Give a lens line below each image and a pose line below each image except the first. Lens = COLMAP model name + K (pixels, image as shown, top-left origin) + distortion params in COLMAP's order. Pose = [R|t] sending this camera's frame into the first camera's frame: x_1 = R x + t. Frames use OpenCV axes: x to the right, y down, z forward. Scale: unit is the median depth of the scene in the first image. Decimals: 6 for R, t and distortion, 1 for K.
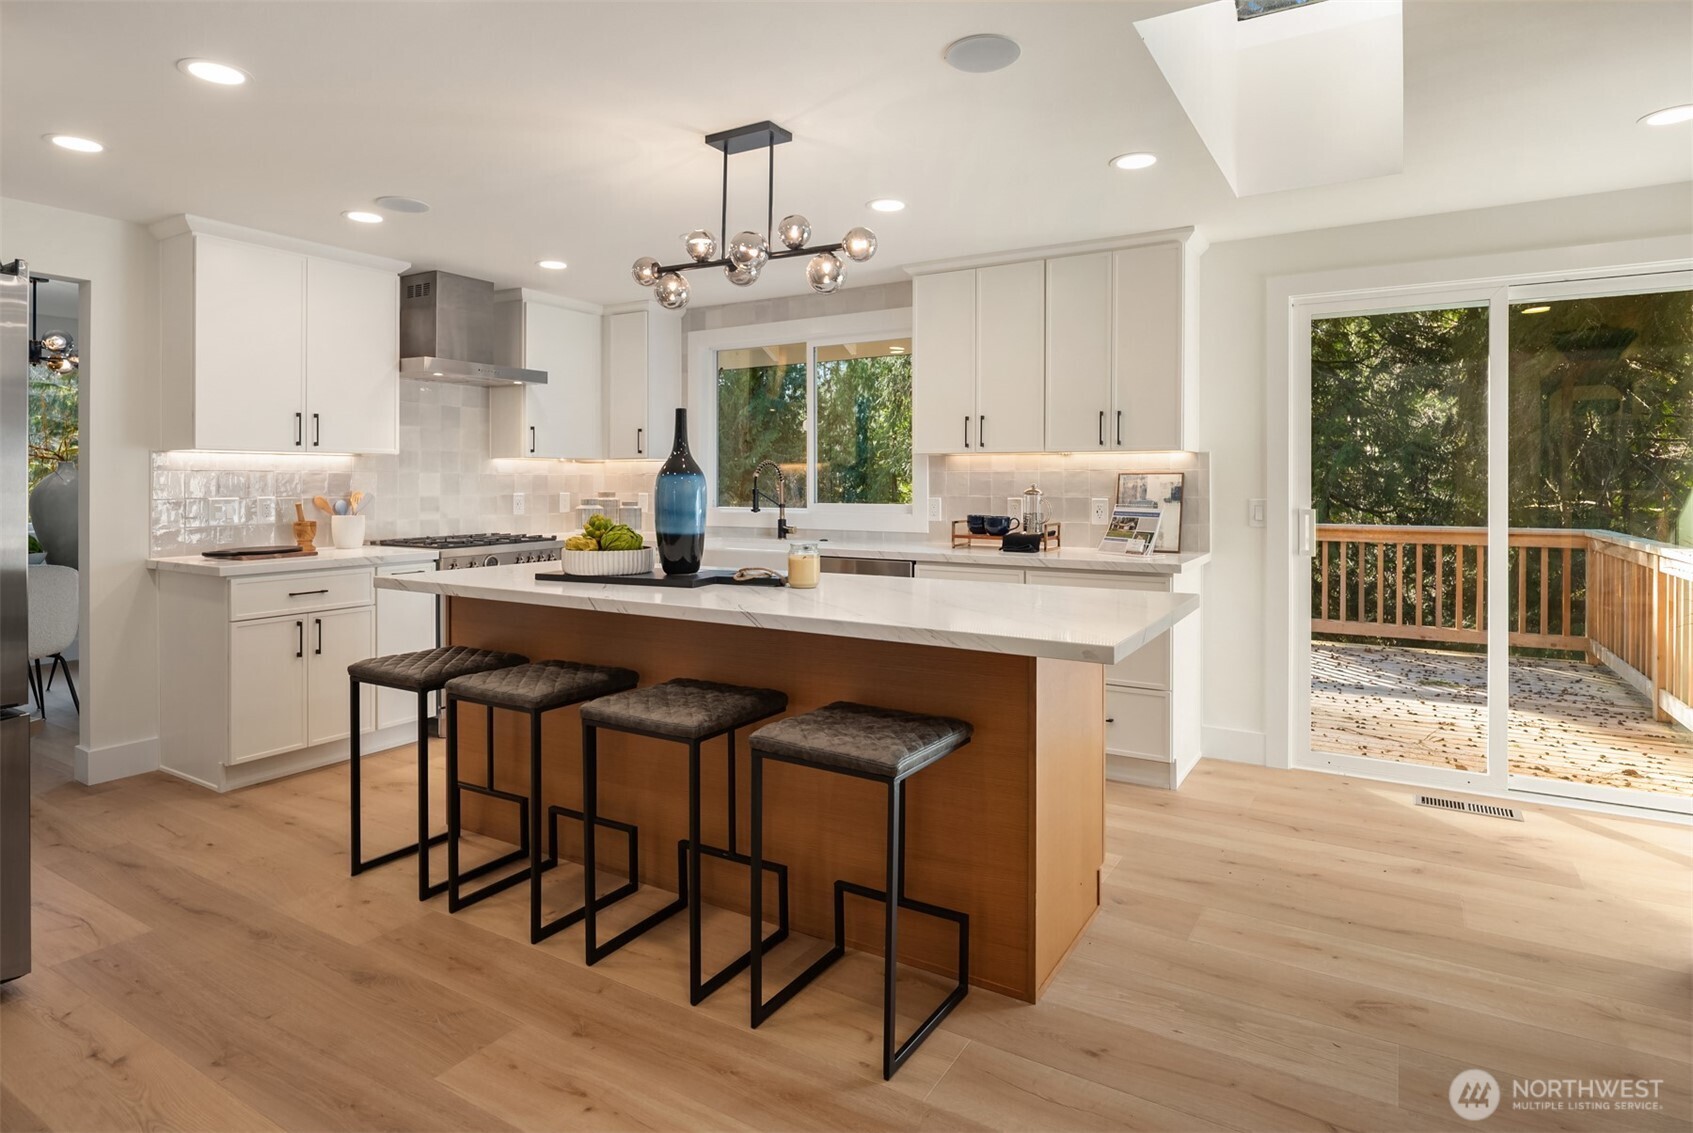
lens RADIAL K [[933.0, 0, 852.9], [0, 933.0, 477.3], [0, 0, 1]] dist [-0.002372, -0.001150]
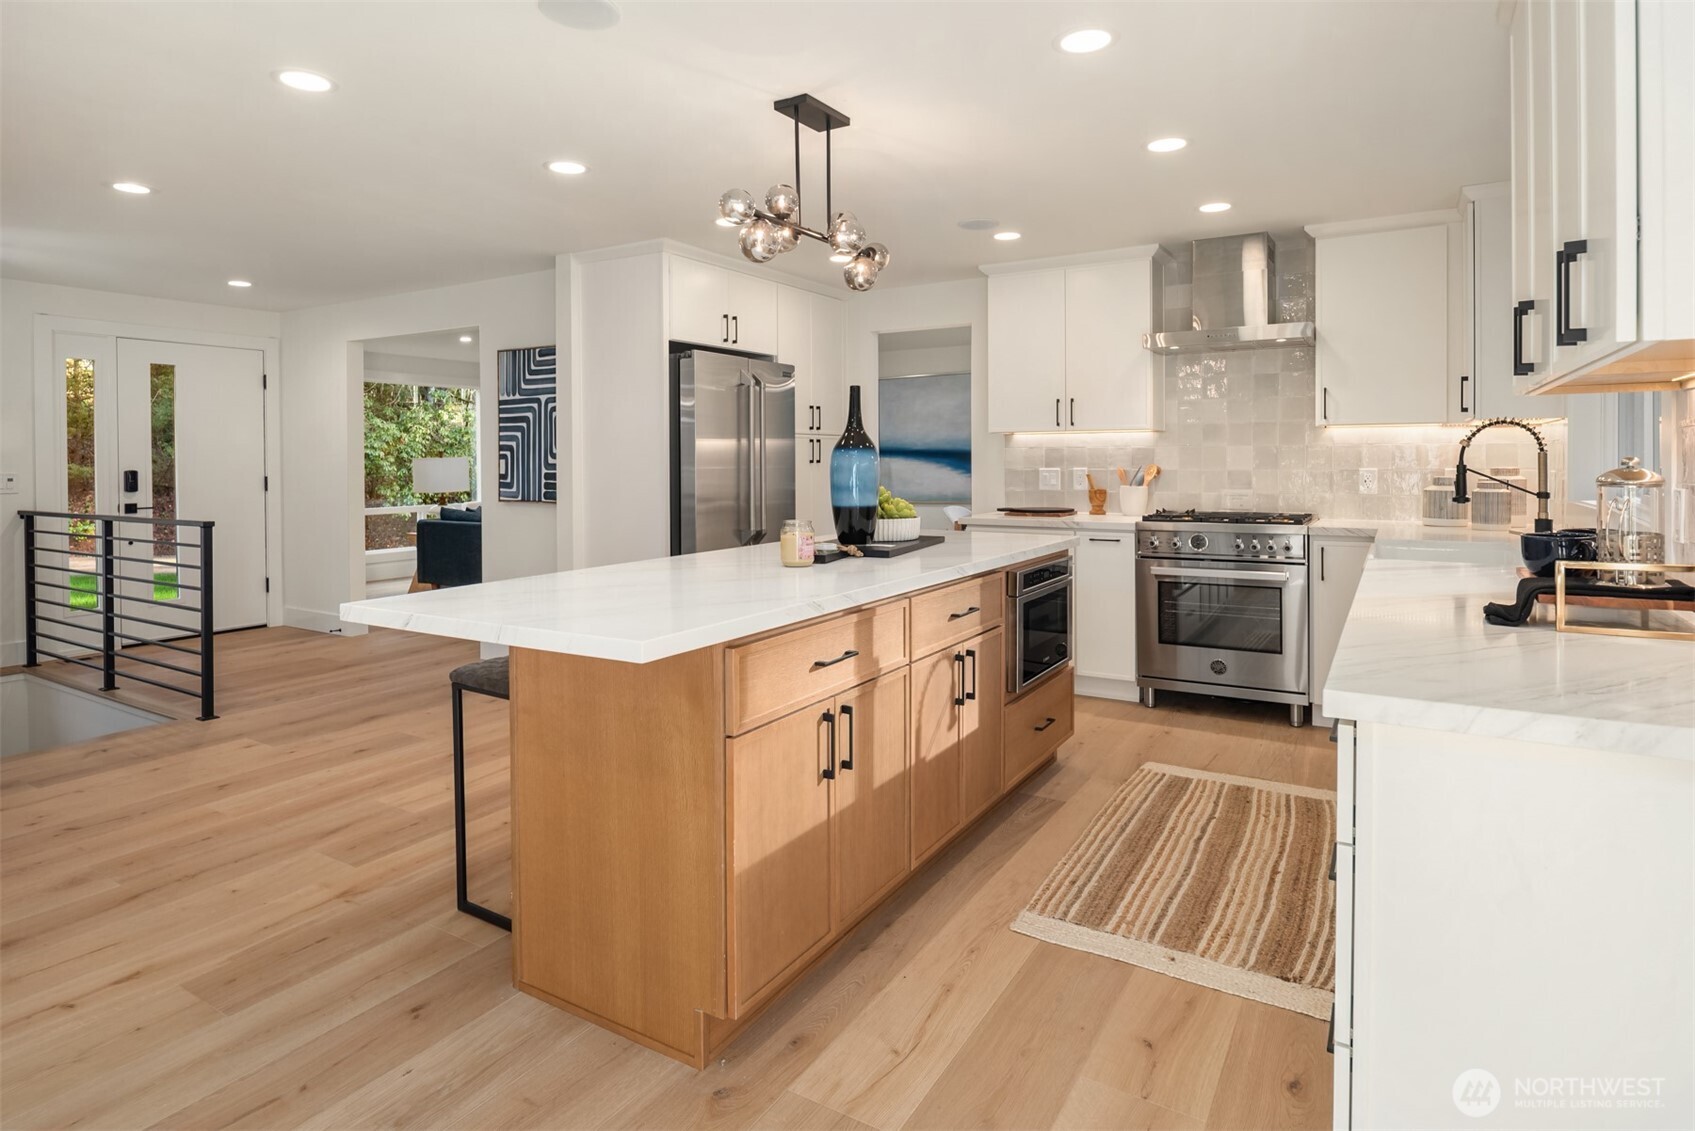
lens RADIAL K [[922.2, 0, 825.1], [0, 922.2, 465.8], [0, 0, 1]] dist [-0.003825, -0.001608]
pose [[-0.025035, 0.008540, -0.999650, 0.604101], [0.010736, 0.999908, 0.008273, 0.004284], [0.999629, -0.010525, -0.025124, 0.708472]]
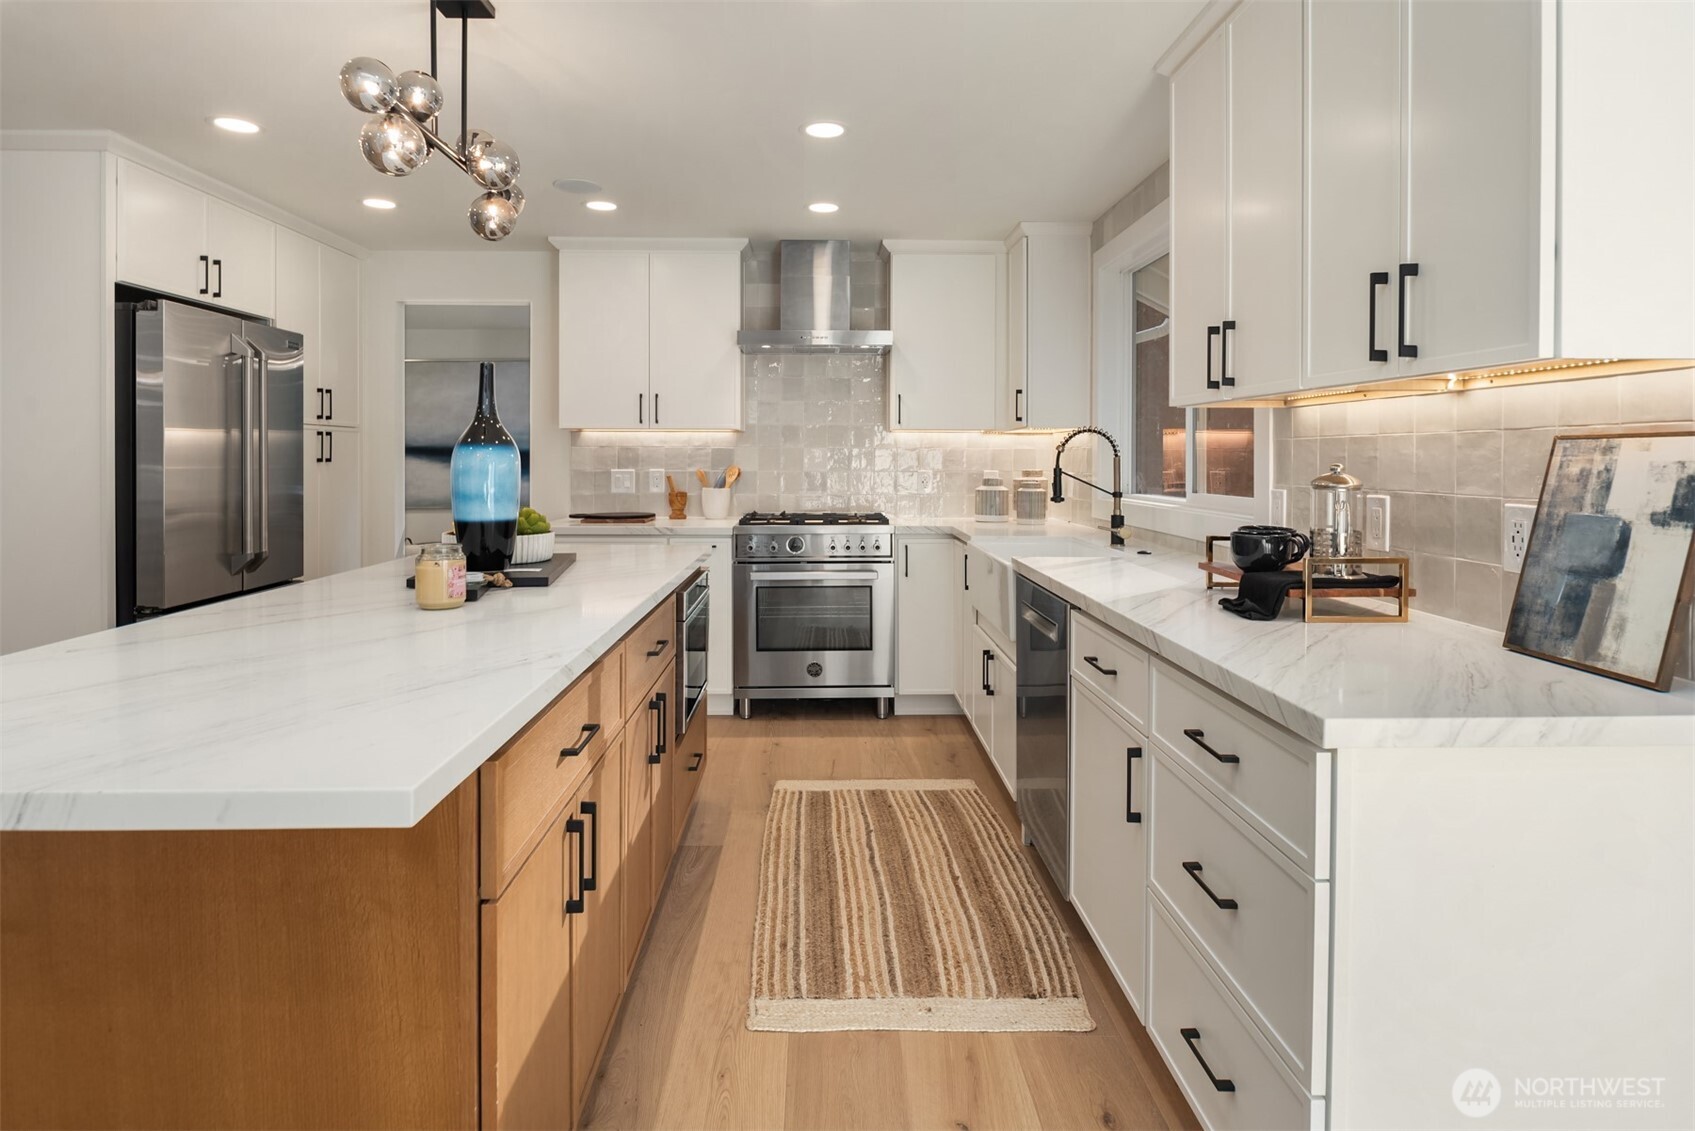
lens RADIAL K [[929.5, 0, 826.5], [0, 929.5, 463.2], [0, 0, 1]] dist [-0.004911, -0.002067]
pose [[0.524055, 0.008056, -0.851646, 0.456619], [0.000408, 0.999953, 0.009710, 0.002603], [0.851684, -0.005436, 0.524027, 0.592114]]
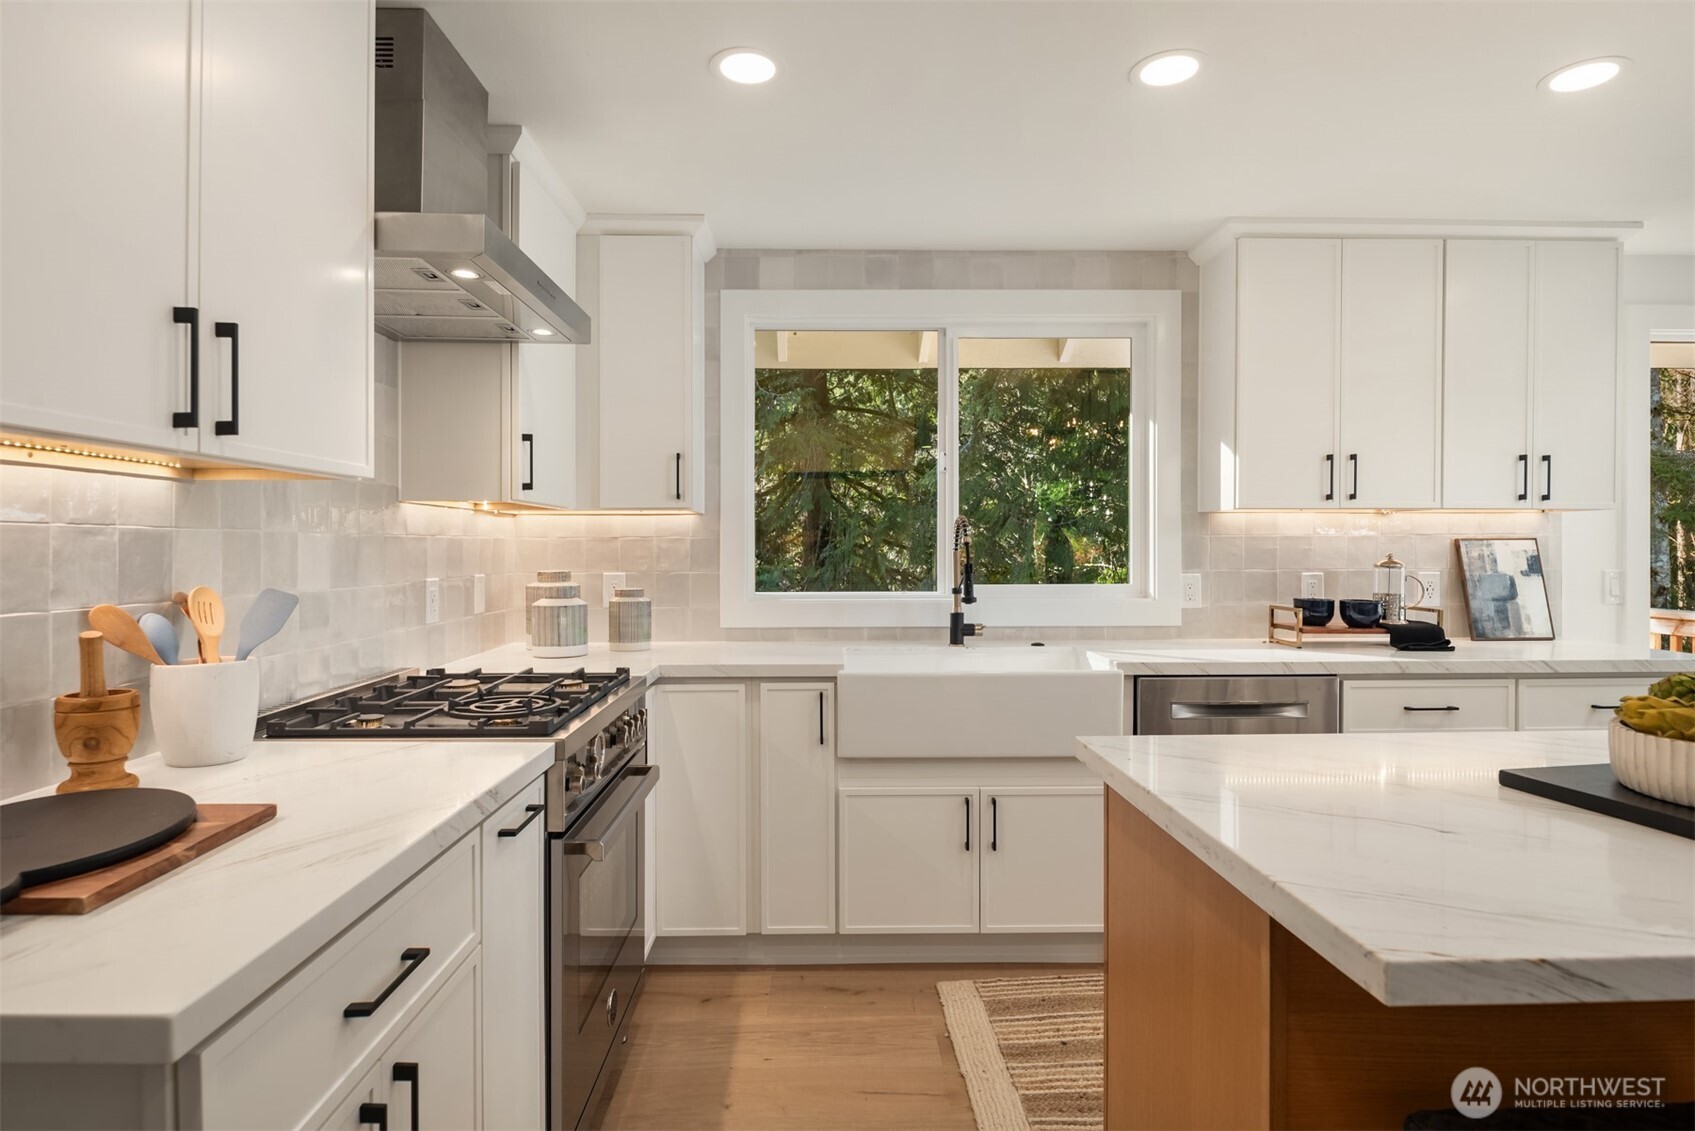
lens RADIAL K [[920.7, 0, 845.9], [0, 920.7, 547.3], [0, 0, 1]] dist [-0.004825, -0.001270]
pose [[0.845417, -0.001660, 0.534105, -0.560052], [-0.000204, 0.999994, 0.003431, 0.000316], [-0.534107, -0.003010, 0.845411, 0.651172]]
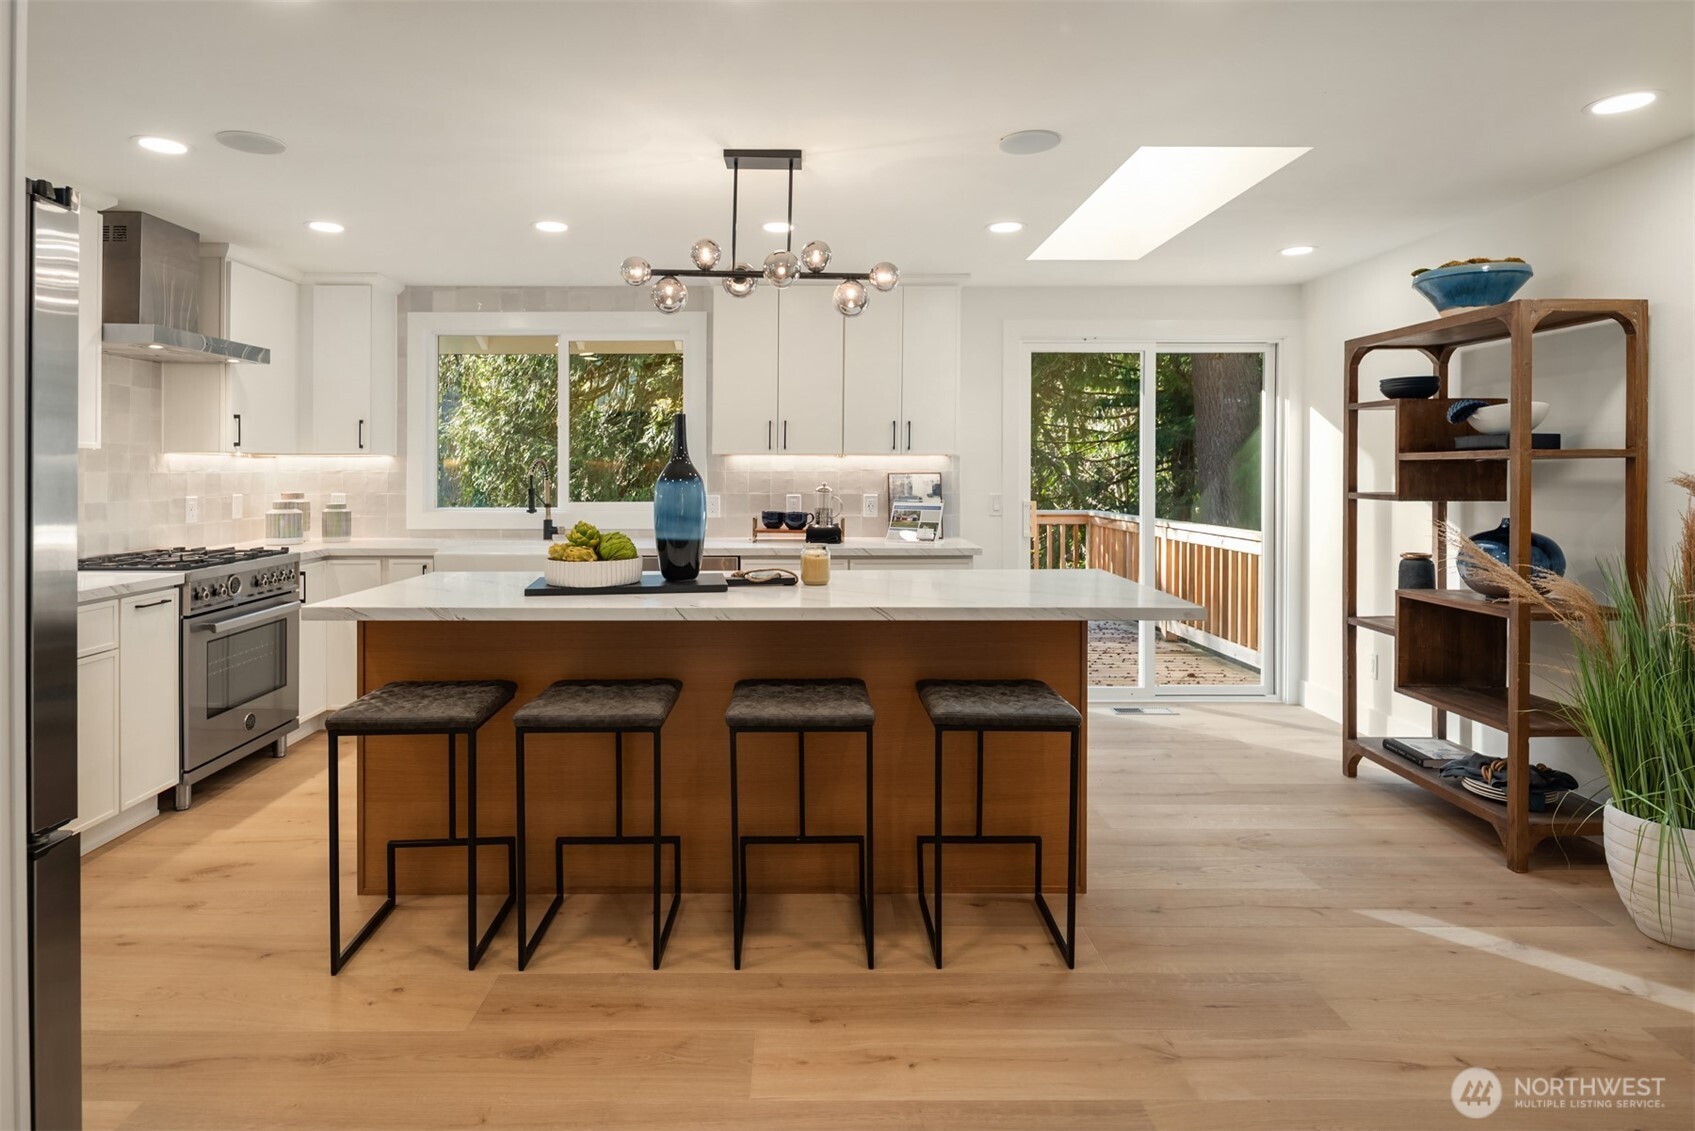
lens RADIAL K [[922.2, 0, 825.1], [0, 922.2, 465.8], [0, 0, 1]] dist [-0.003825, -0.001608]
pose [[0.849796, 0.002100, 0.527107, -0.407912], [-0.002158, 0.999998, -0.000503, -0.012897], [-0.527107, -0.000710, 0.849799, 0.055968]]
